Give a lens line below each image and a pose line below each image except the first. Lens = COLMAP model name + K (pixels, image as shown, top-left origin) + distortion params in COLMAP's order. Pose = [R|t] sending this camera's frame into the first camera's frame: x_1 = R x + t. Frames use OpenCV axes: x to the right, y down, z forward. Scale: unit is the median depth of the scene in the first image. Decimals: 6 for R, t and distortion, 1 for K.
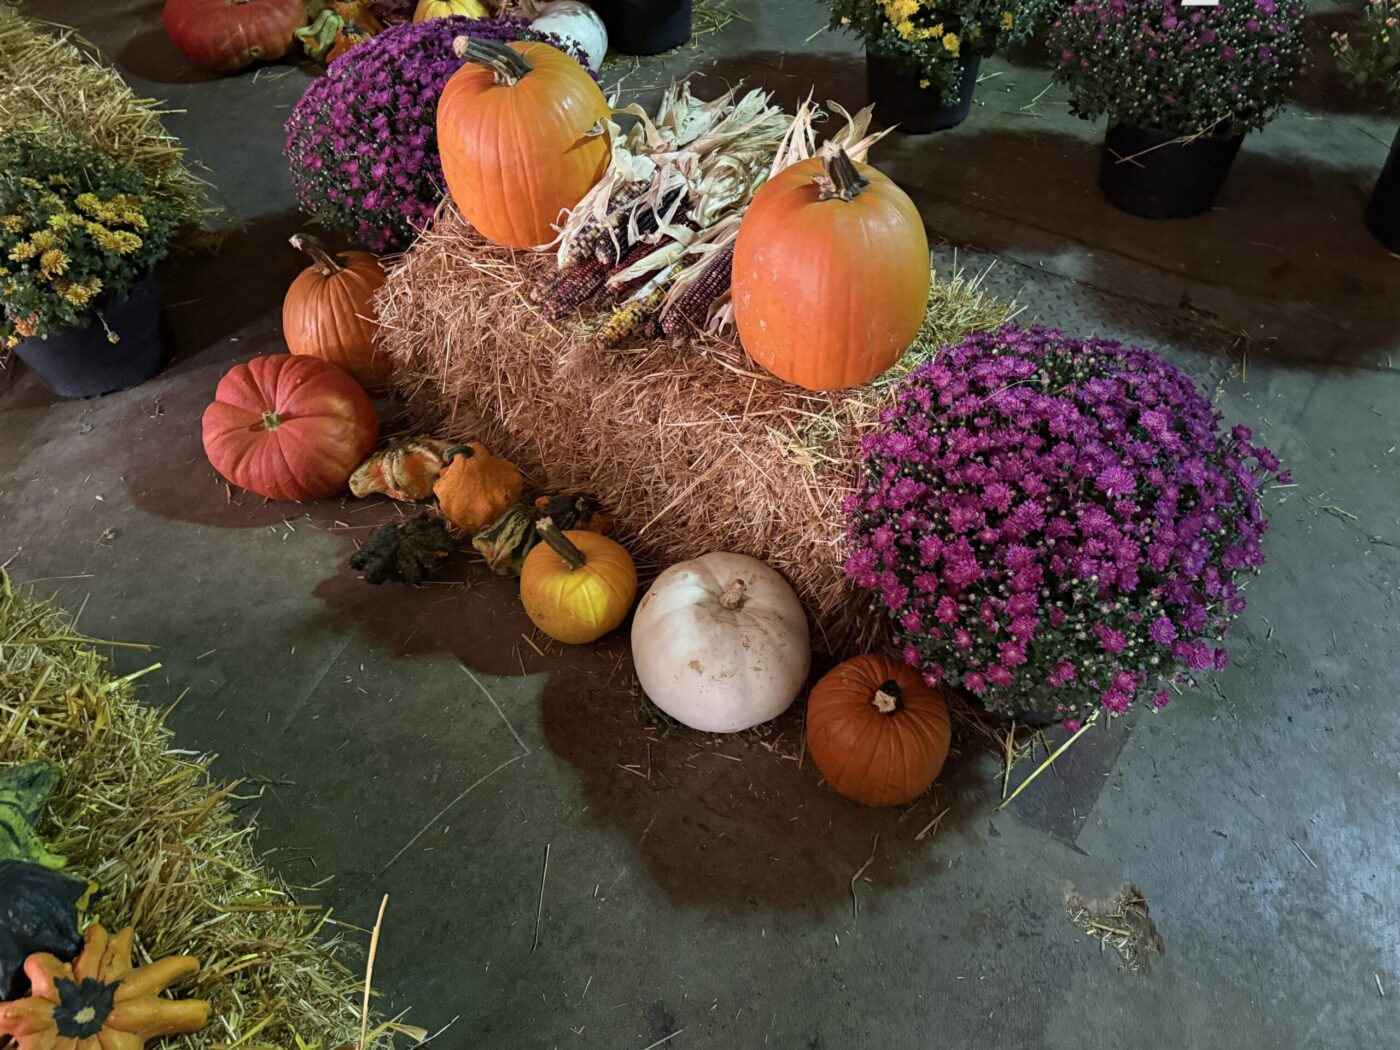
lens RADIAL K [[978.0, 0, 700.0], [0, 978.0, 525.0], [0, 0, 1]] dist [-0.026061, 0.006978]
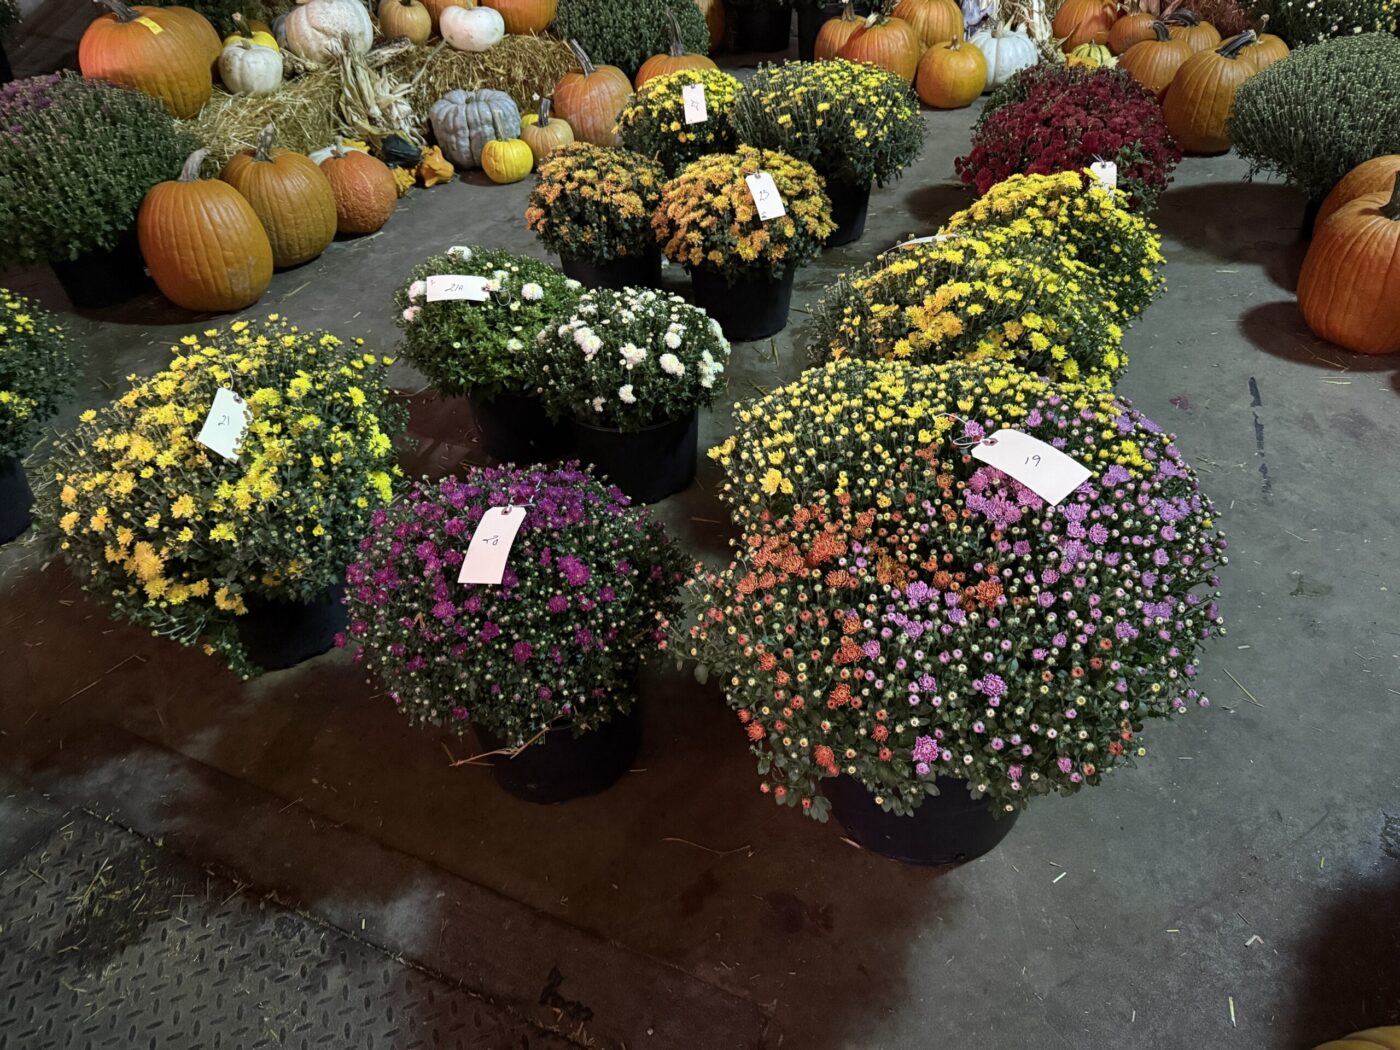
lens RADIAL K [[978.0, 0, 700.0], [0, 978.0, 525.0], [0, 0, 1]] dist [-0.026061, 0.006978]
pose [[0.975134, -0.108941, 0.192991, 0.500854], [0.148528, 0.967577, -0.204287, -0.381681], [-0.164478, 0.227872, 0.959699, 0.271352]]
